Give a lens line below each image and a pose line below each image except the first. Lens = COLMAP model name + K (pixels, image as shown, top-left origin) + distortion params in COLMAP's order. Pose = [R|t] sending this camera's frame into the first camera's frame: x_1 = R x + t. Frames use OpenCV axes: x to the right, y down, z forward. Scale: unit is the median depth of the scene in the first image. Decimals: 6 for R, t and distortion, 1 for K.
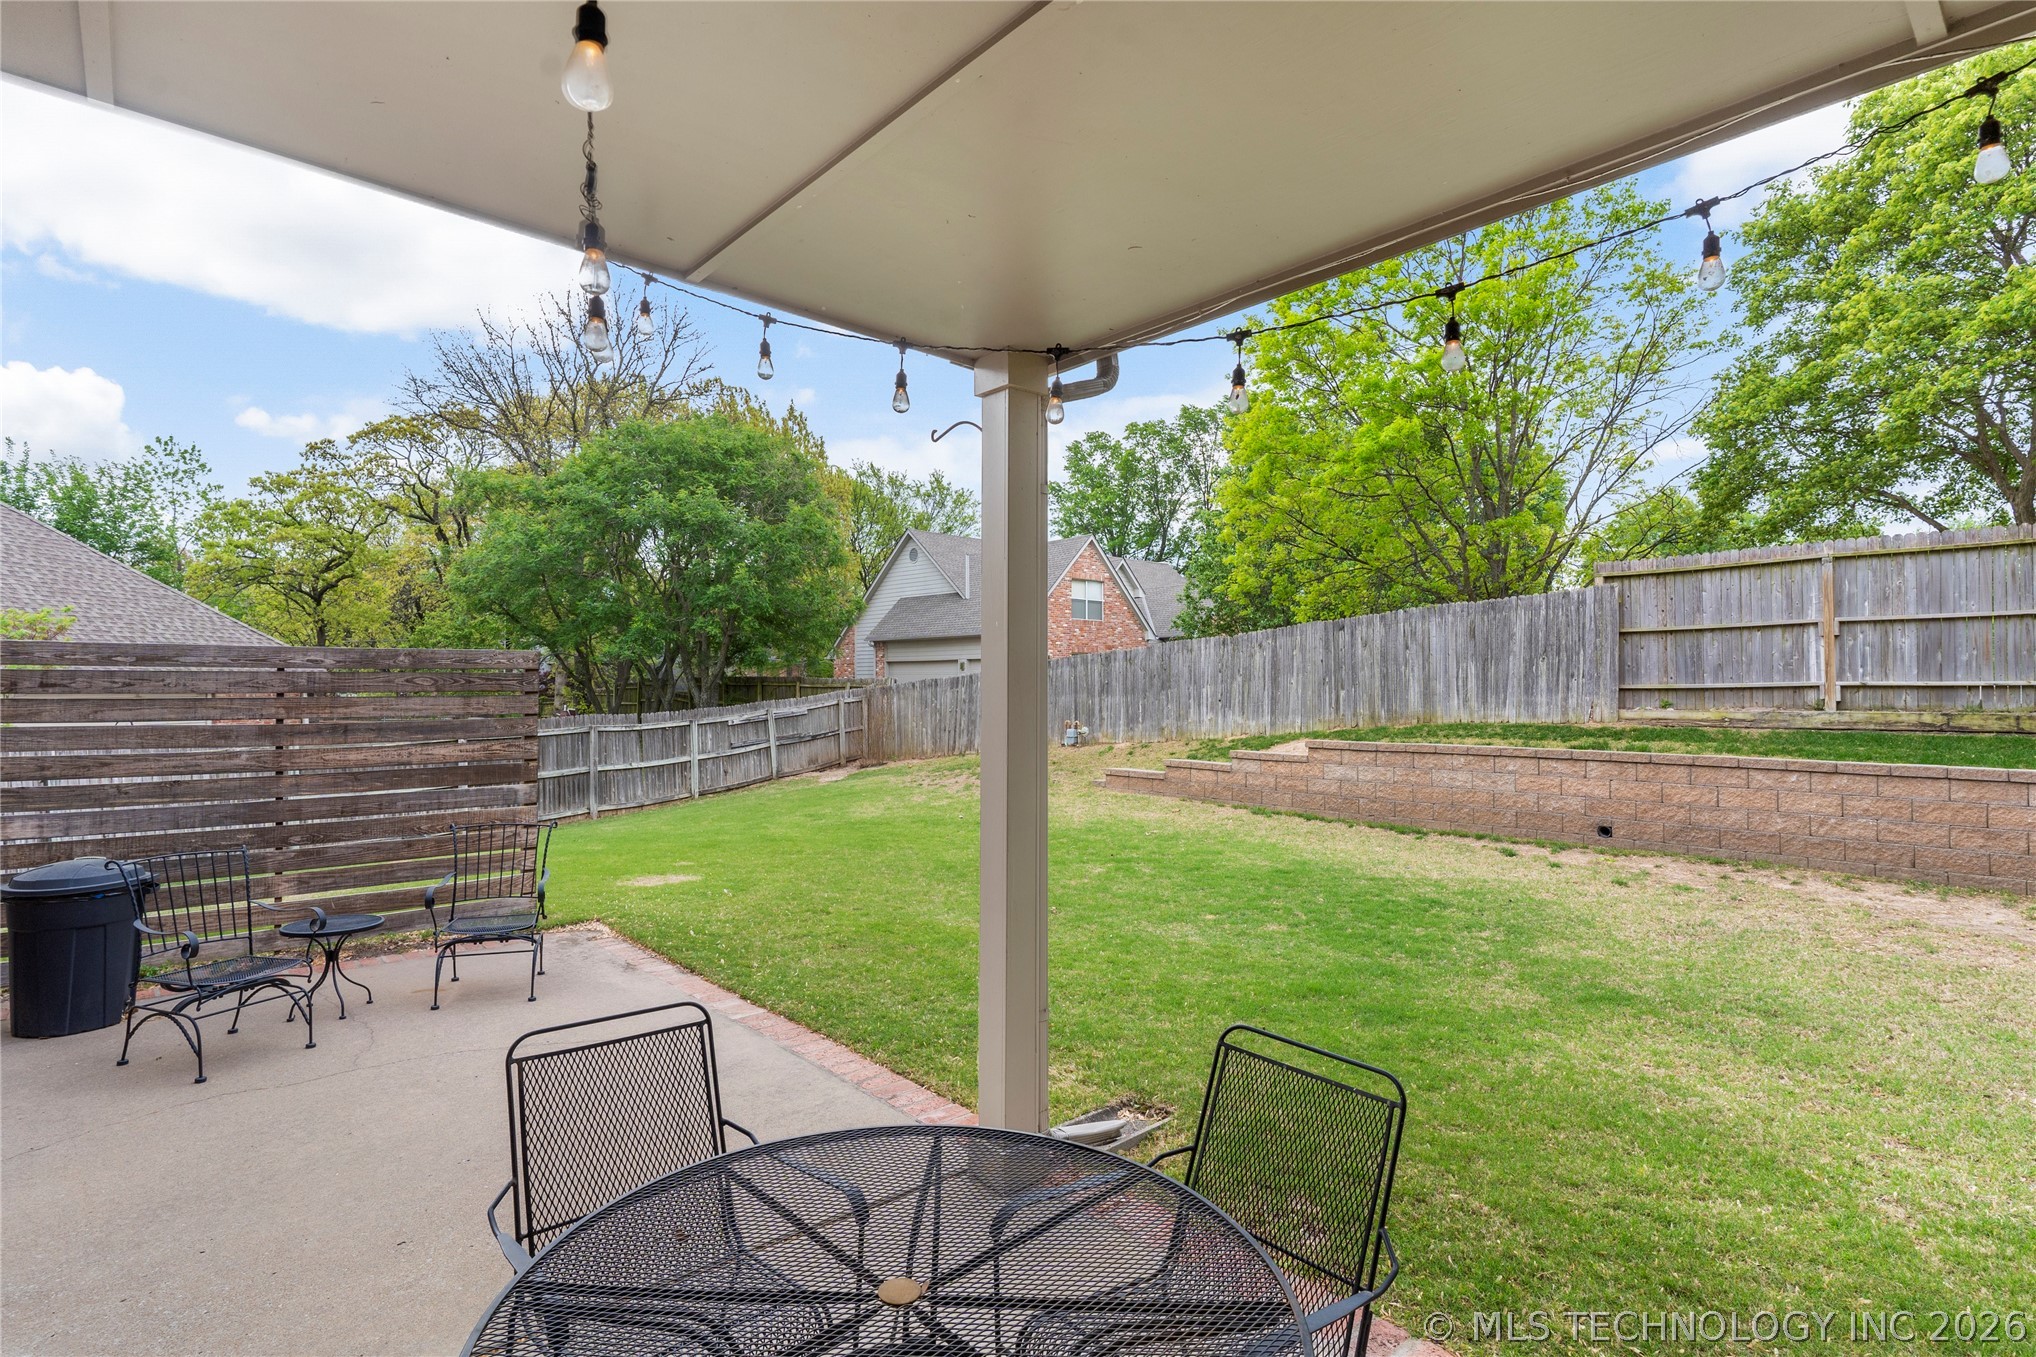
lens RADIAL K [[972.9, 0, 1020.4], [0, 972.9, 666.8], [0, 0, 1]] dist [-0.000804, 0.000128]
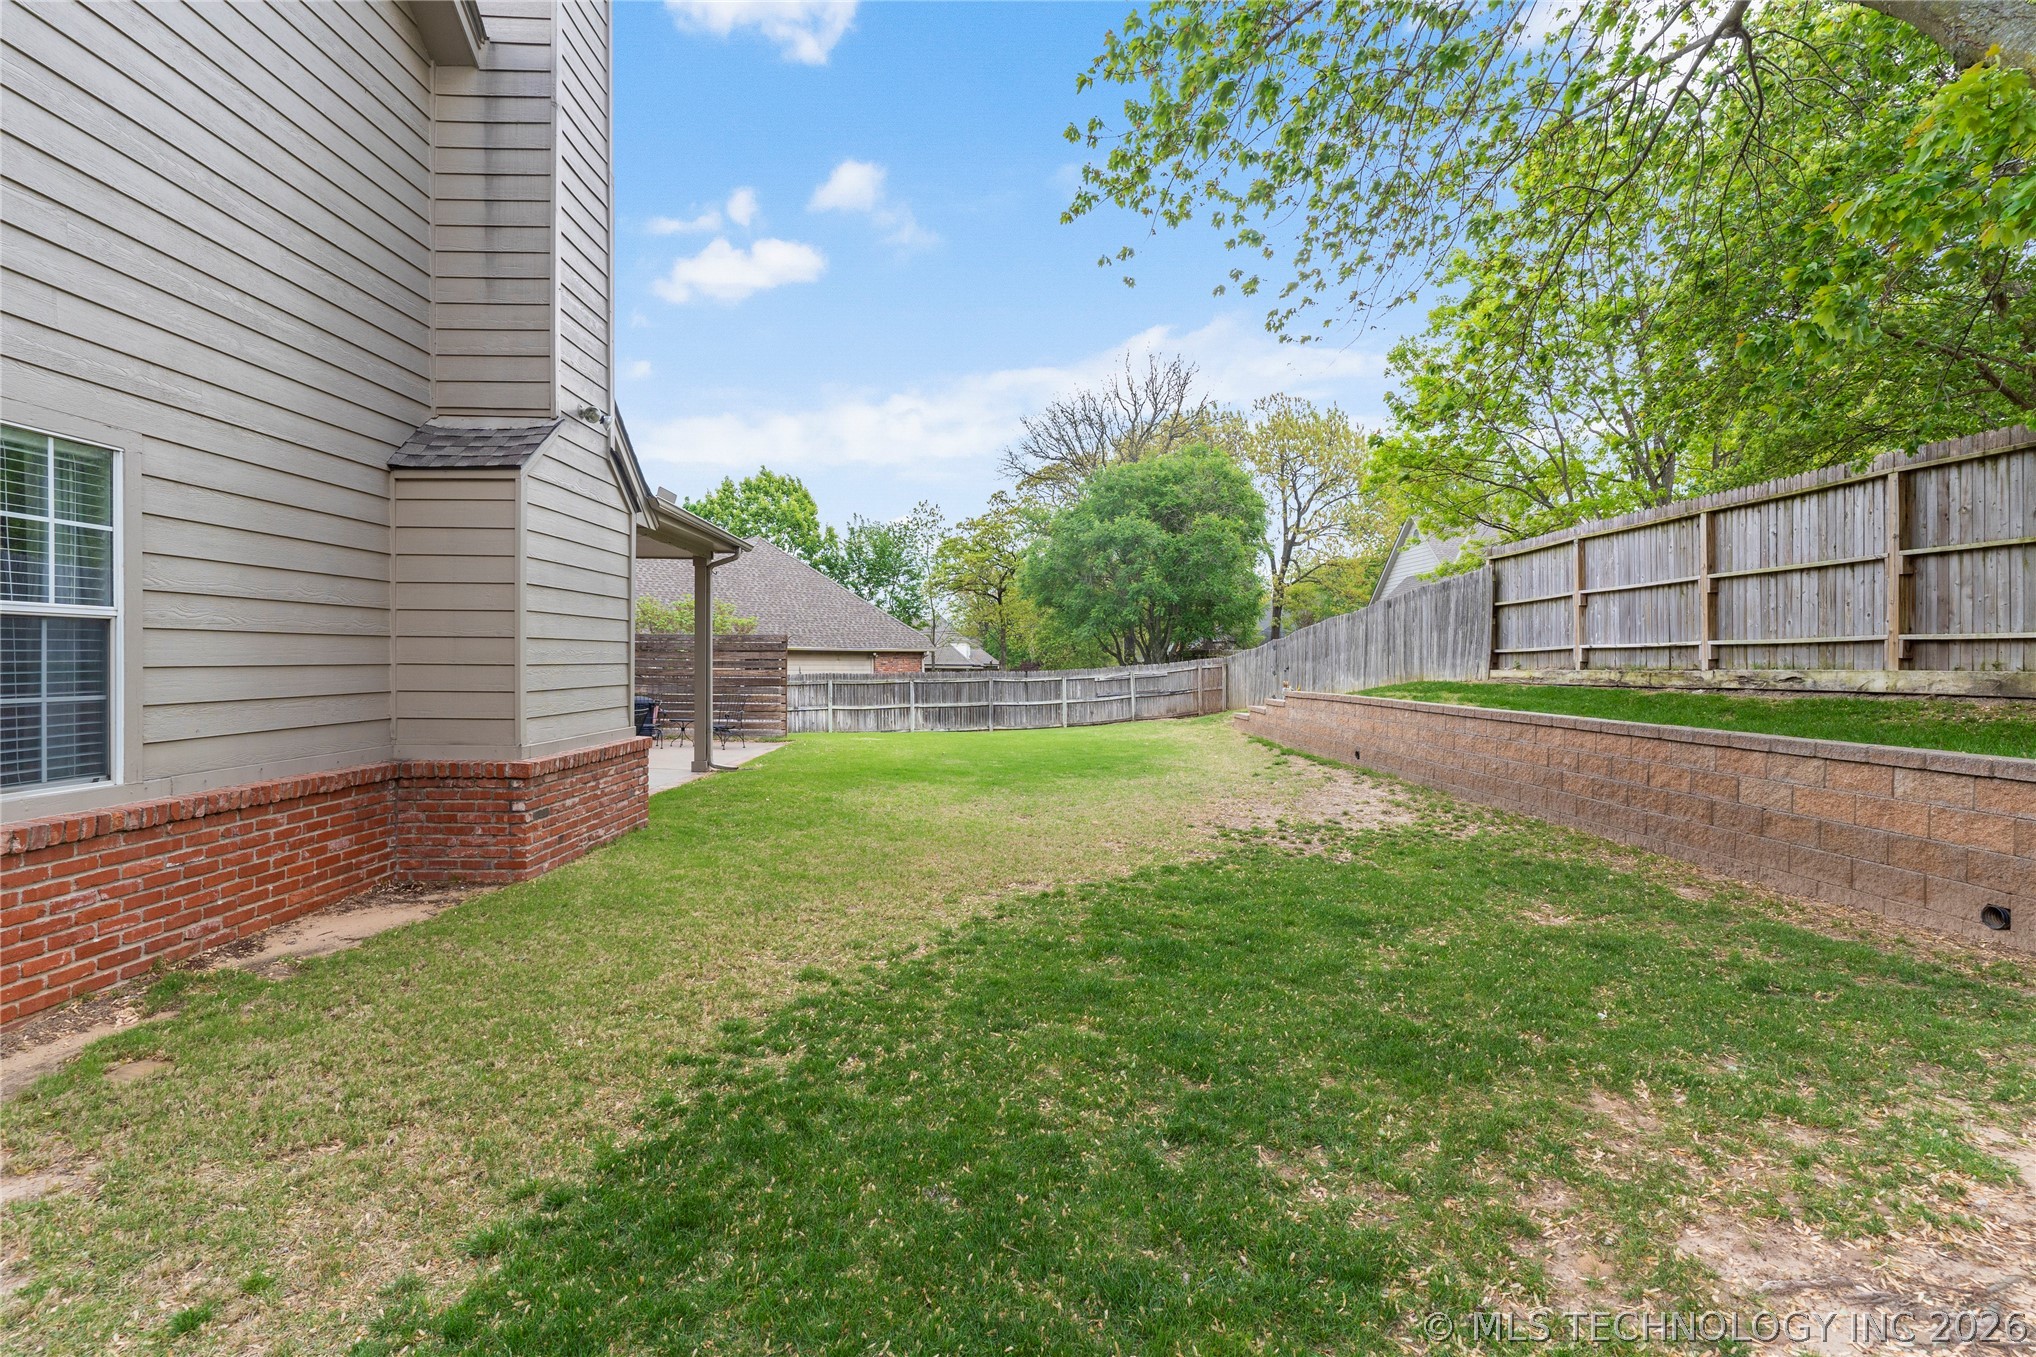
lens RADIAL K [[972.9, 0, 1020.4], [0, 972.9, 666.8], [0, 0, 1]] dist [-0.000804, 0.000128]
pose [[0.743947, 0.009057, -0.668177, 0.639738], [0.006523, 0.999762, 0.020815, 0.007321], [0.668207, -0.019844, 0.743711, -0.185106]]
